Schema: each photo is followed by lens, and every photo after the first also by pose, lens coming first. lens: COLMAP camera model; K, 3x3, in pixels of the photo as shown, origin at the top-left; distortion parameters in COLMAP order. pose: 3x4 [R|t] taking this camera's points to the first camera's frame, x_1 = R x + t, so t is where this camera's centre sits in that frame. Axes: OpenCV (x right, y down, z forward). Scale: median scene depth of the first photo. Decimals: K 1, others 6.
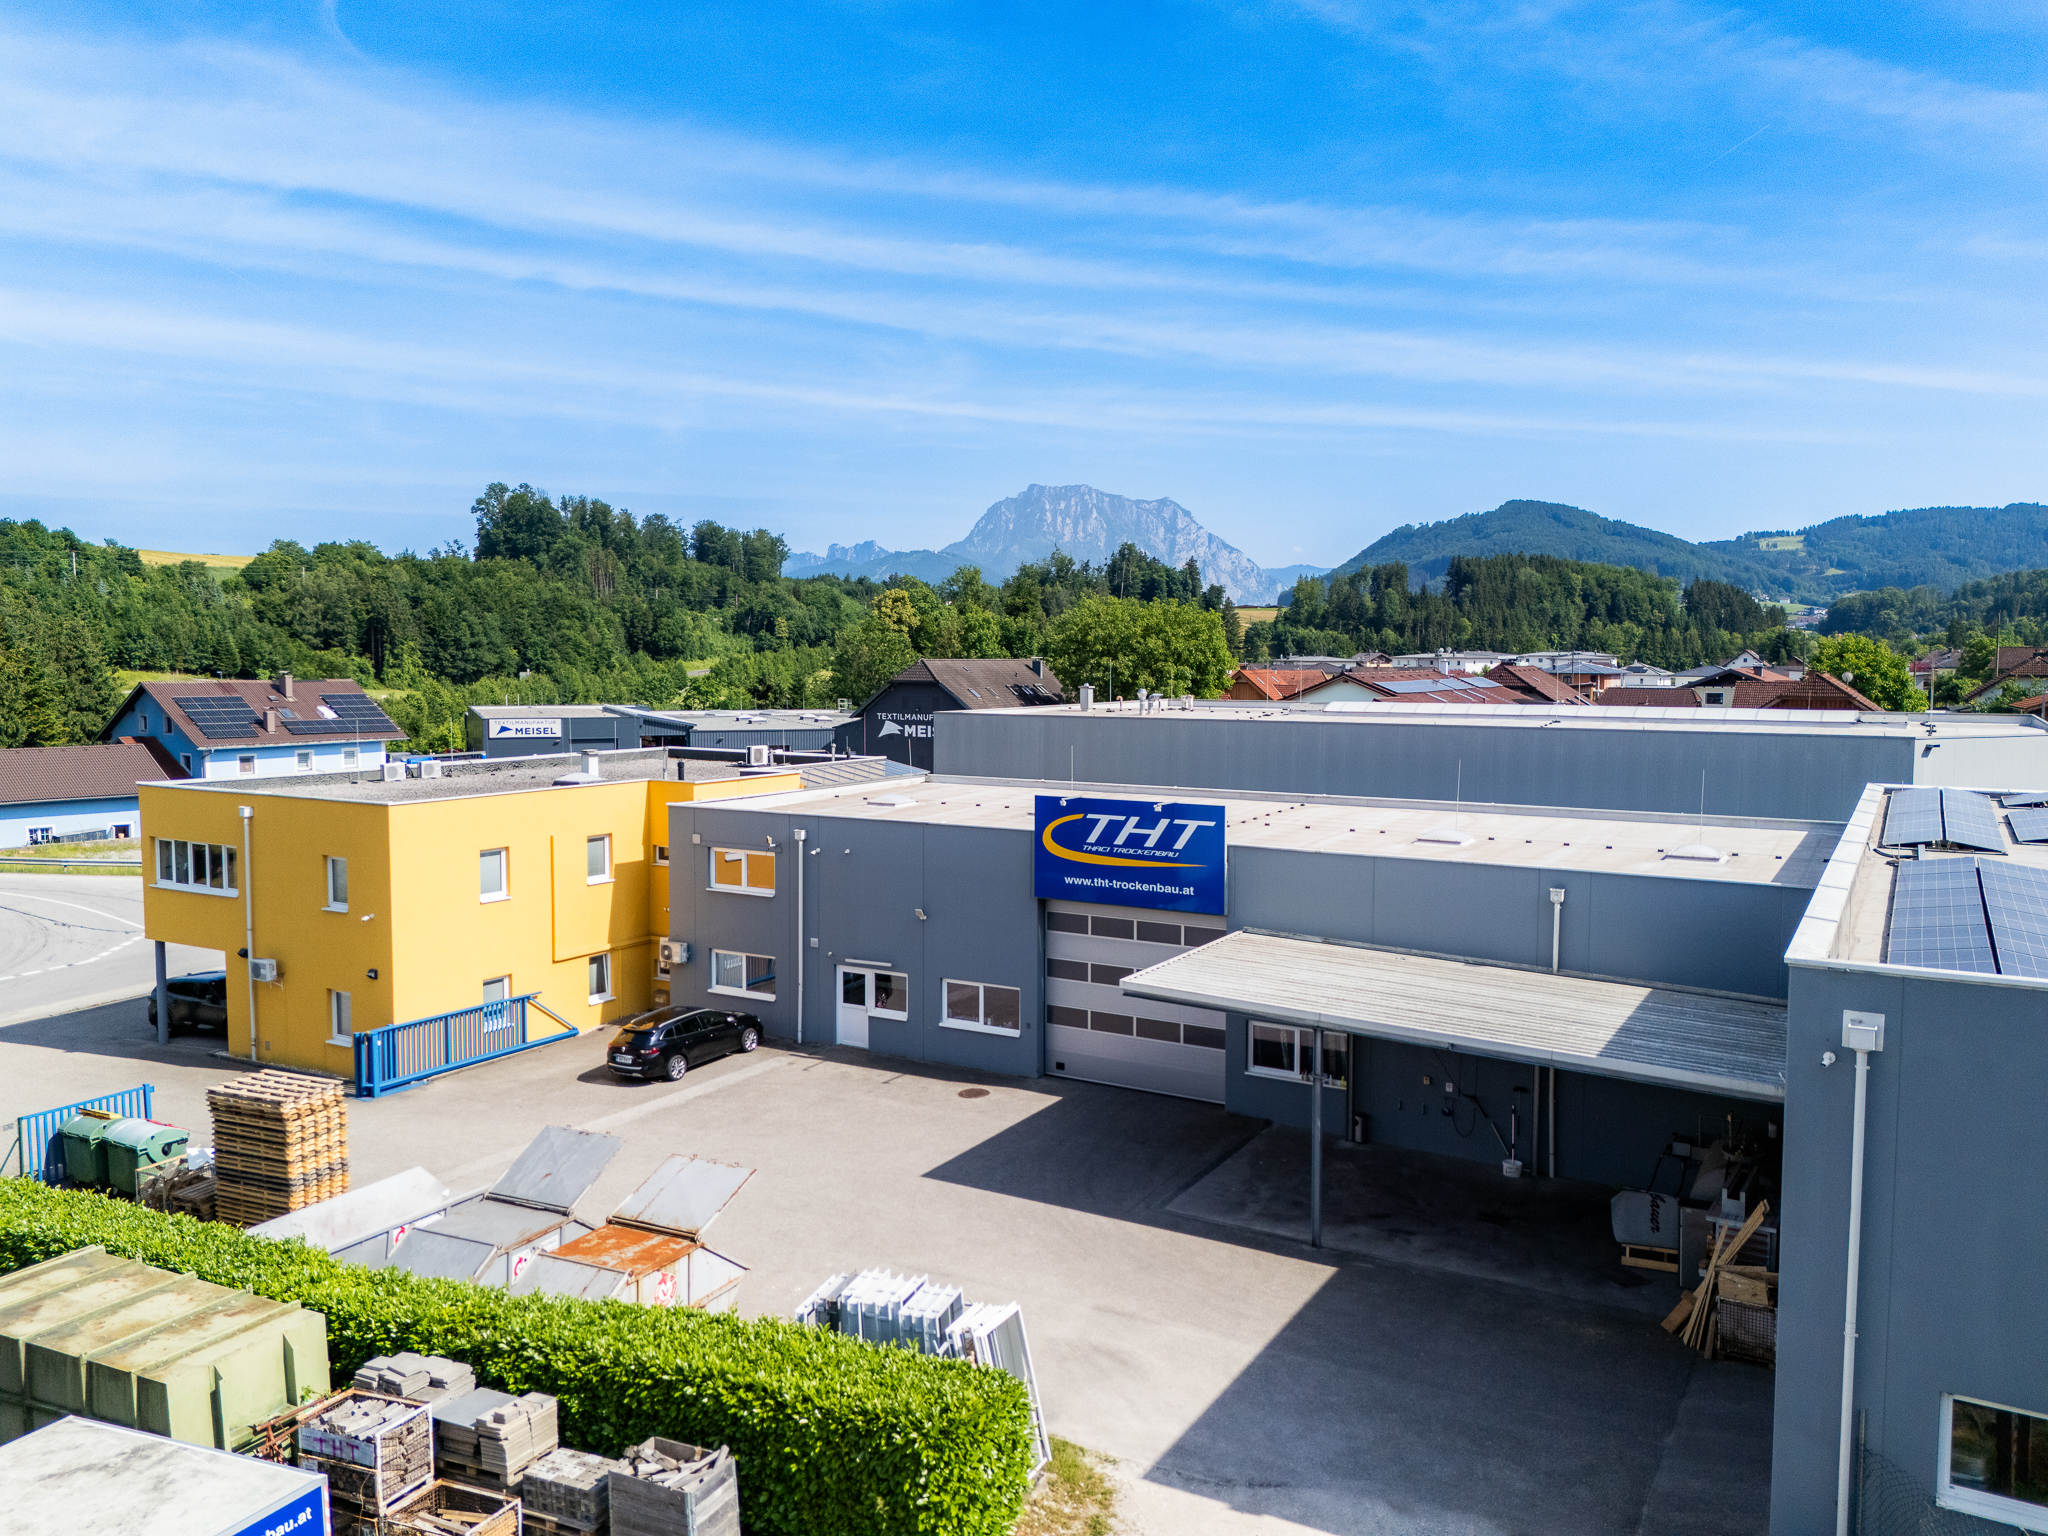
lens RADIAL K [[1492.1, 0, 1029.1], [0, 1492.1, 763.9], [0, 0, 1]] dist [0.082892, -0.086772]
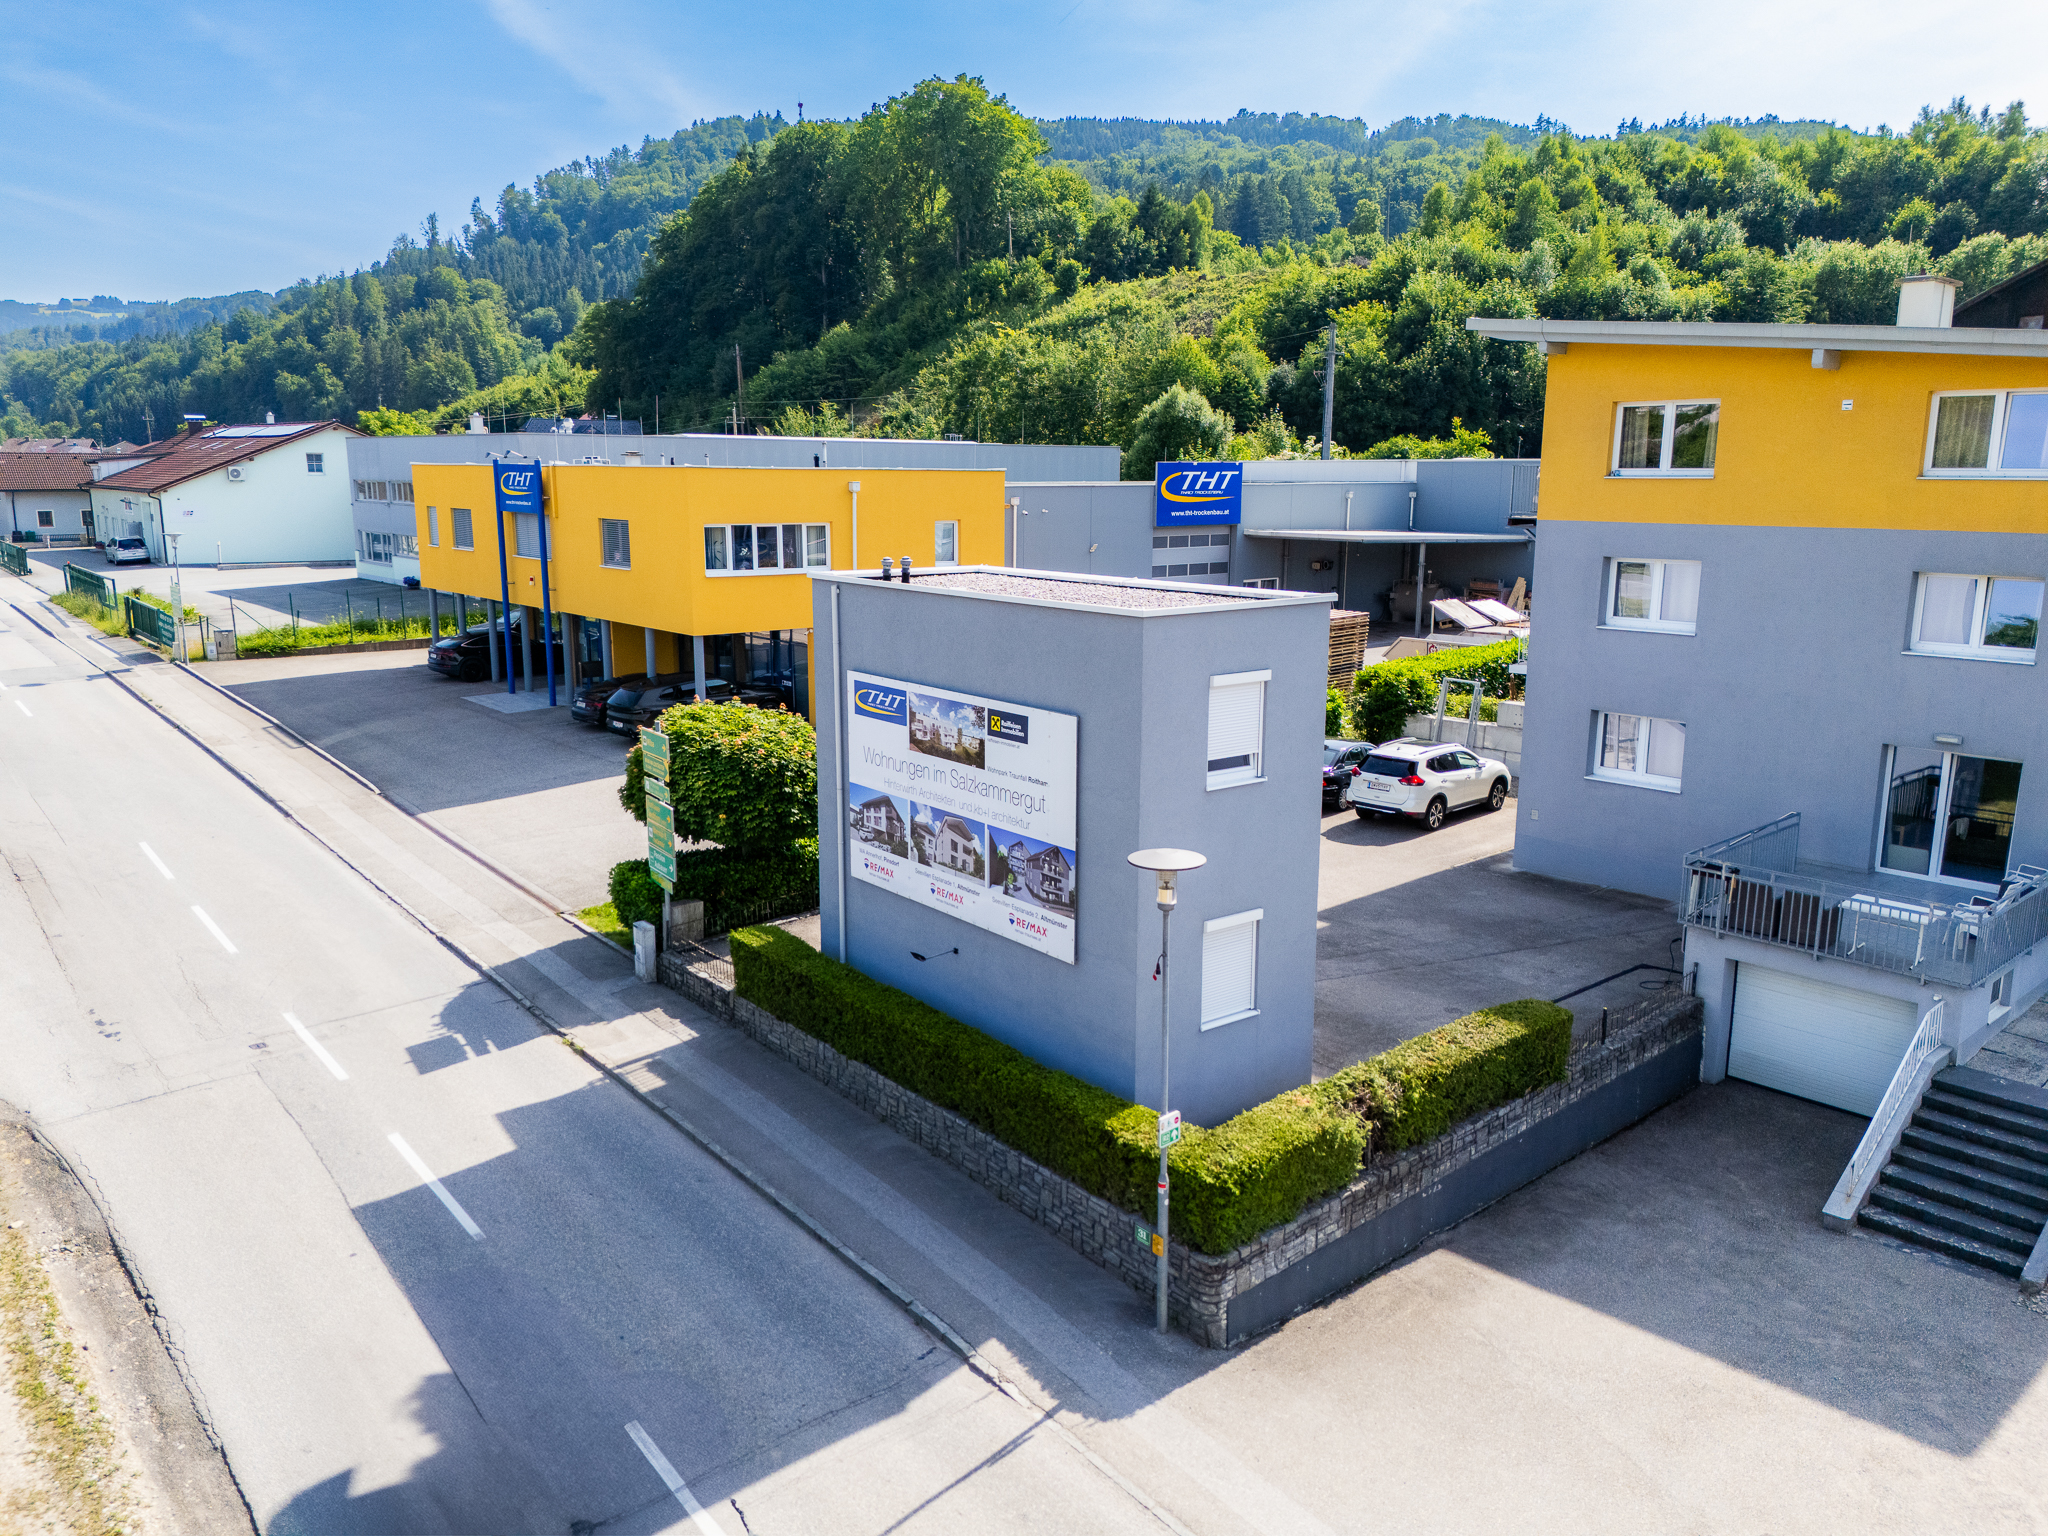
lens RADIAL K [[1492.1, 0, 1029.1], [0, 1492.1, 763.9], [0, 0, 1]] dist [0.082892, -0.086772]
pose [[0.344051, -0.181874, 0.921168, -1.615789], [0.069980, 0.983299, 0.168003, 0.060449], [-0.936339, 0.006662, 0.351033, 0.563133]]
